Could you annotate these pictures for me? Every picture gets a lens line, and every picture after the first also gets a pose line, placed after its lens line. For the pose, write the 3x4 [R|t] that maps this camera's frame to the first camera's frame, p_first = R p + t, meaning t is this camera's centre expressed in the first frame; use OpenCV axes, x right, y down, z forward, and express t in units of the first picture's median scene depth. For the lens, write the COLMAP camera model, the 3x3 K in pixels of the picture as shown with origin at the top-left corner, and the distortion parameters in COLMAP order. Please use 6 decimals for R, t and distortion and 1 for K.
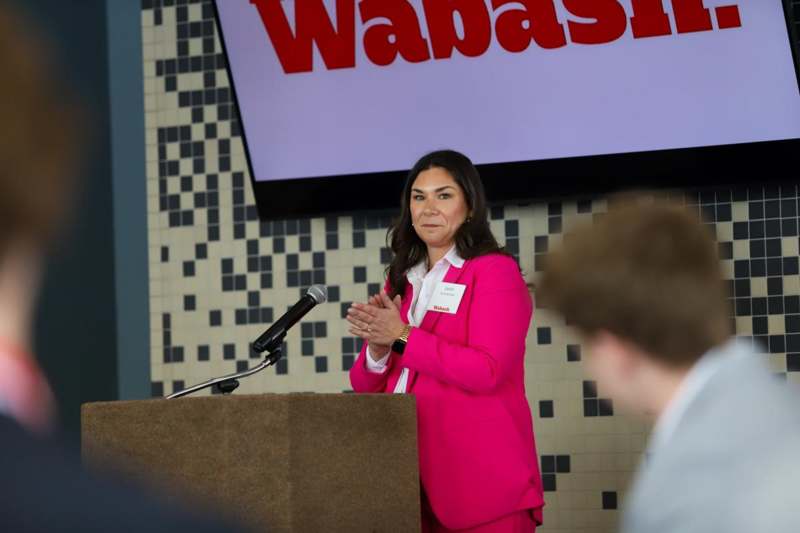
lens RADIAL K [[3880.4, 0, 403.2], [0, 3880.4, 266.1], [0, 0, 1]] dist [1.380650, 0.000000]
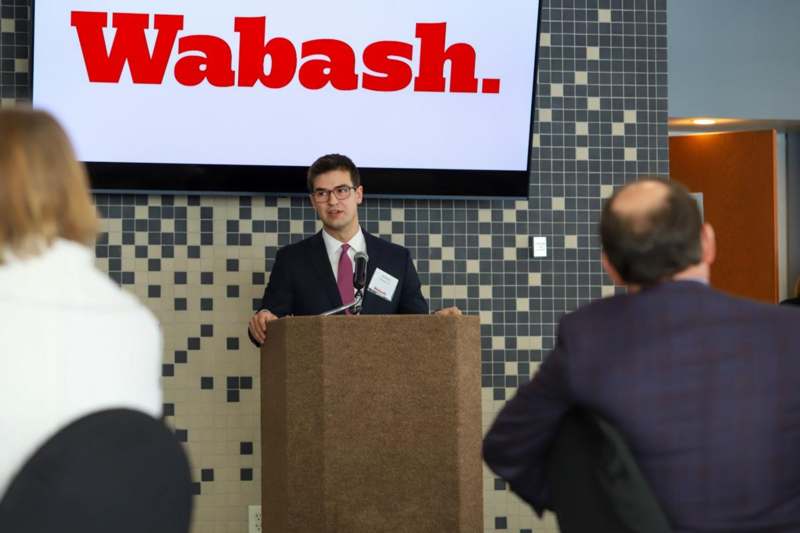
lens RADIAL K [[2645.3, 0, 401.3], [0, 2645.3, 264.1], [0, 0, 1]] dist [0.135917, 0.000000]
pose [[0.625076, 0.070173, 0.777403, -0.689330], [-0.046810, 0.997528, -0.052404, 0.057047], [-0.779159, -0.003634, 0.626816, 0.368643]]
